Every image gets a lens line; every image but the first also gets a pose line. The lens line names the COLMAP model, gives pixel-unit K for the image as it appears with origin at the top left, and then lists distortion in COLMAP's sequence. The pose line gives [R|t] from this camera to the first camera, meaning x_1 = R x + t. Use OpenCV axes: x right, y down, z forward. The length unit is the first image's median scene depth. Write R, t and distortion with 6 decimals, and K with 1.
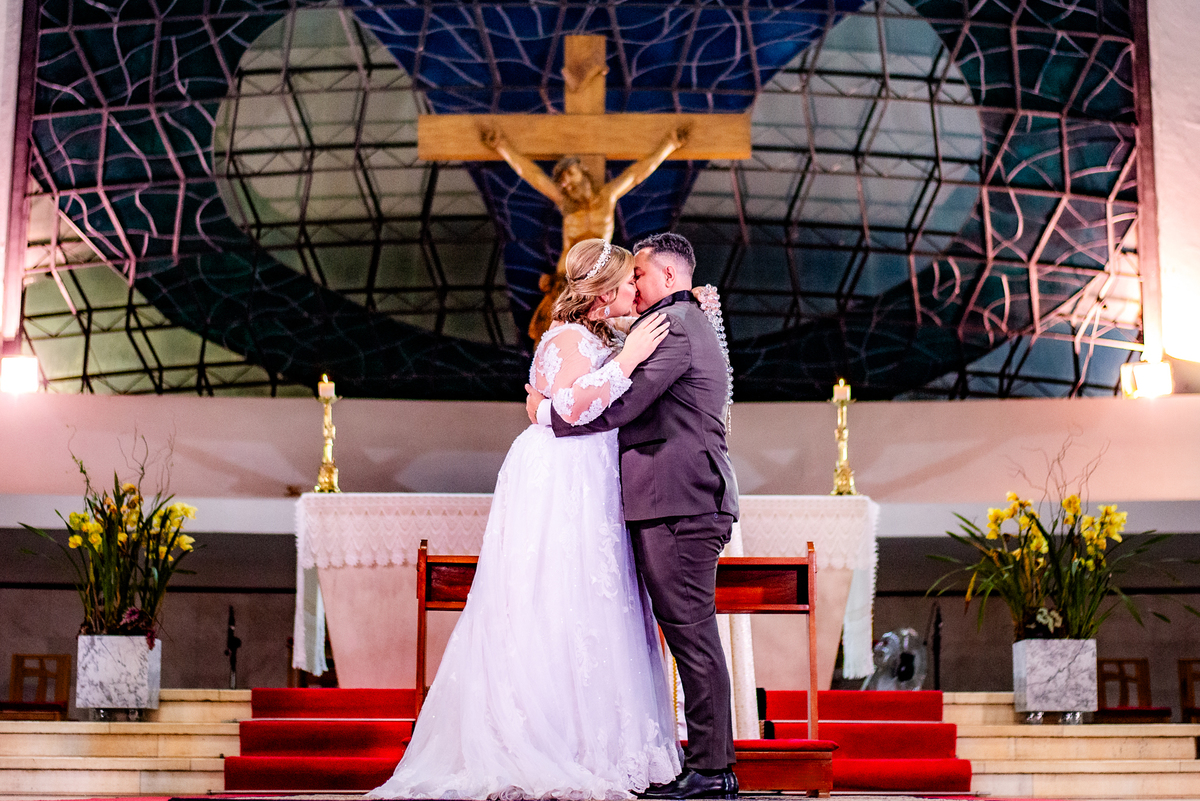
lens RADIAL K [[2510.2, 0, 596.5], [0, 2510.2, 274.6], [0, 0, 1]] dist [-0.129666, 0.142659]
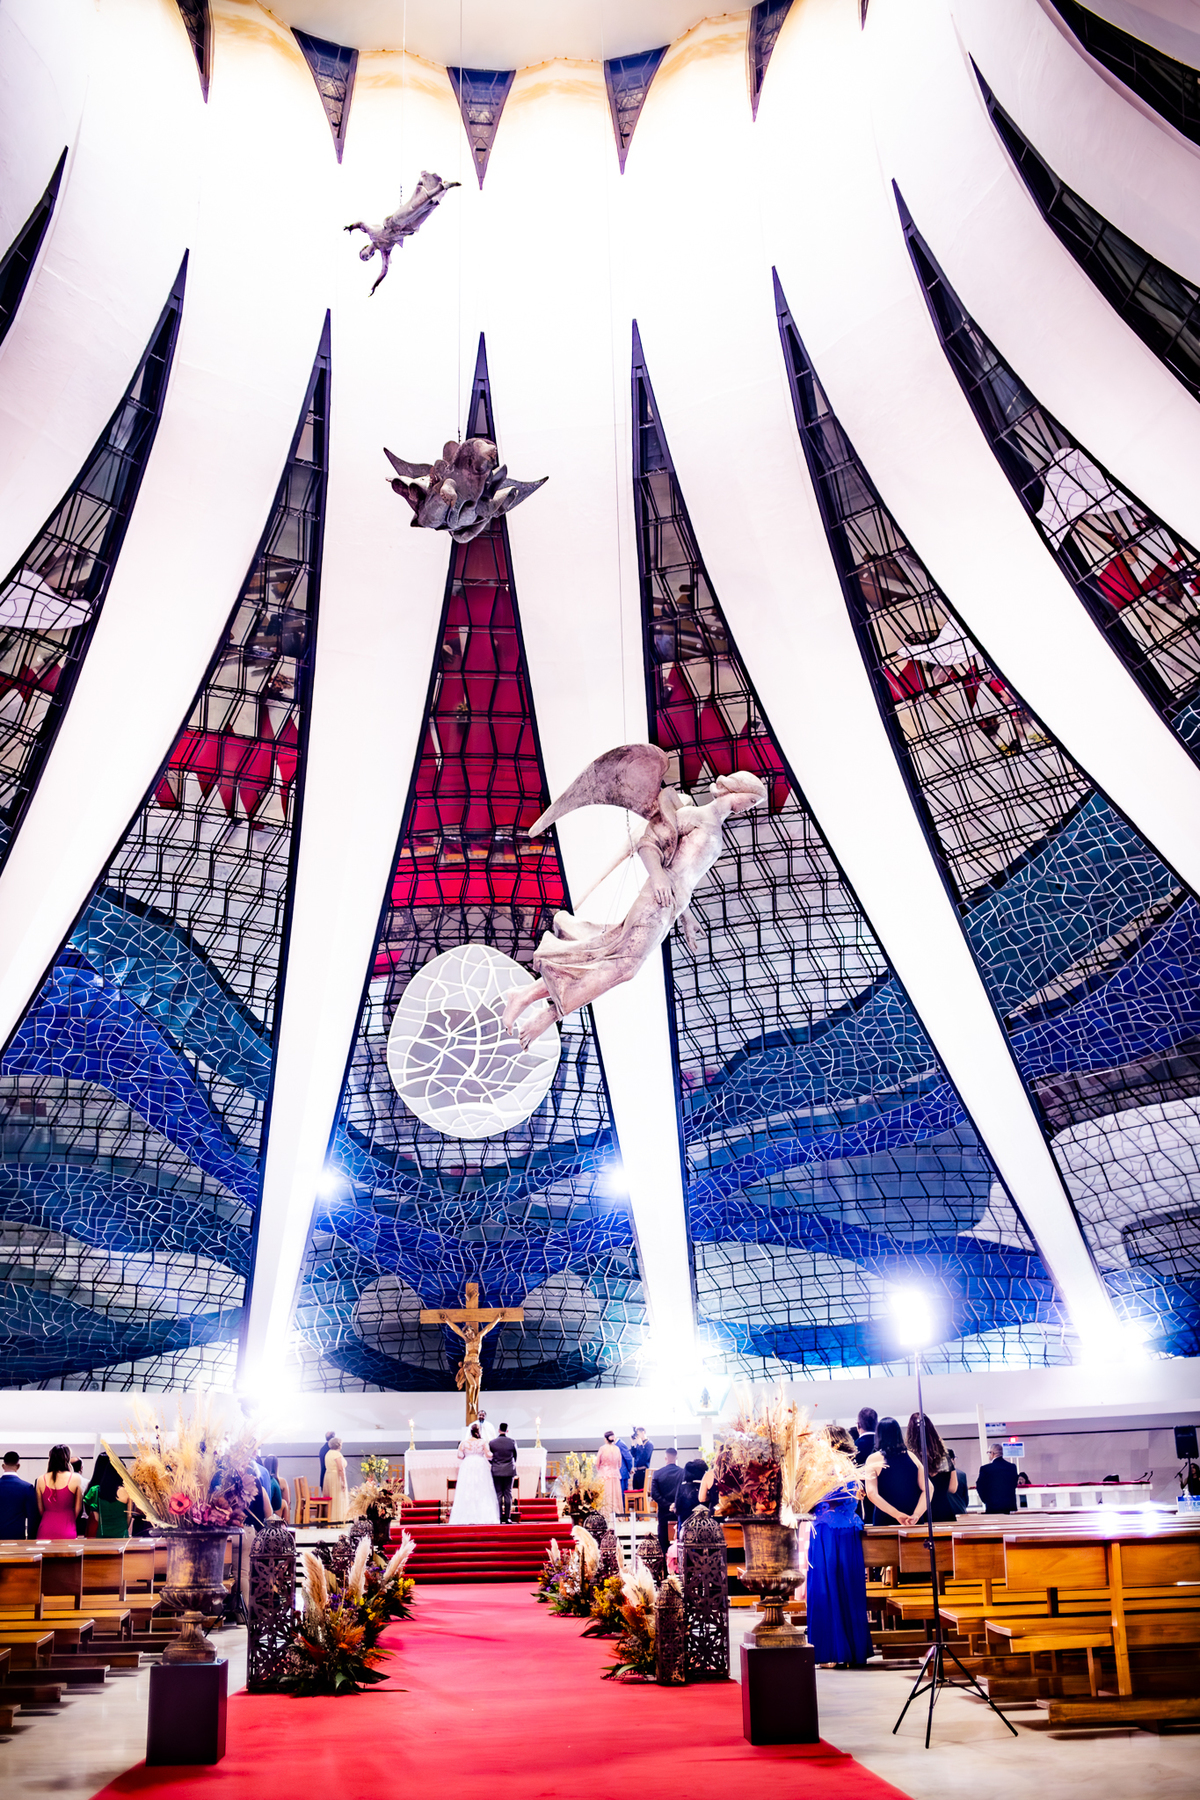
lens RADIAL K [[1926.6, 0, 611.4], [0, 1926.6, 827.8], [0, 0, 1]] dist [-0.075576, 0.050680]
pose [[0.997186, -0.002384, 0.074923, -0.008842], [0.013252, 0.989359, -0.144887, -0.303102], [-0.073781, 0.145473, 0.986607, -1.472857]]
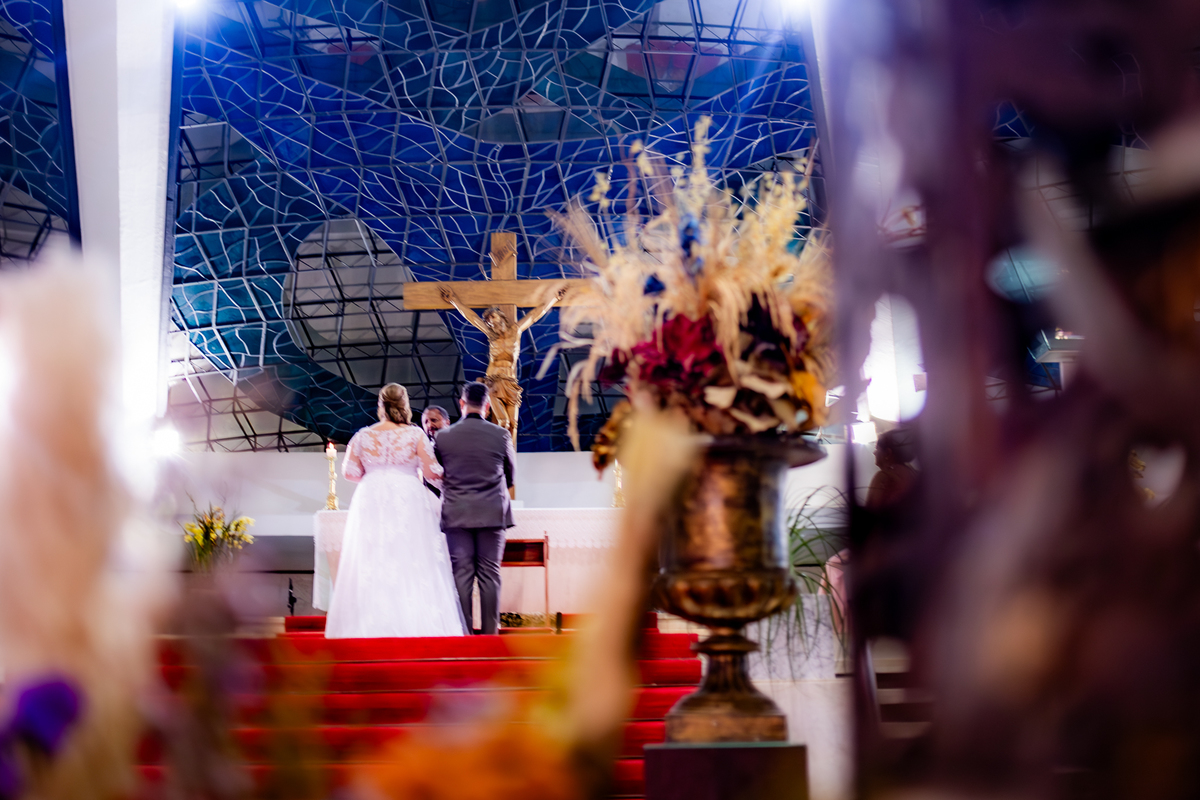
lens RADIAL K [[1841.2, 0, 603.1], [0, 1841.2, 295.0], [0, 0, 1]] dist [-0.055347, -0.056339]
pose [[0.999860, -0.016699, -0.001052, 0.060244], [0.016663, 0.999467, -0.028062, -0.017982], [0.001520, 0.028041, 0.999606, -0.214375]]
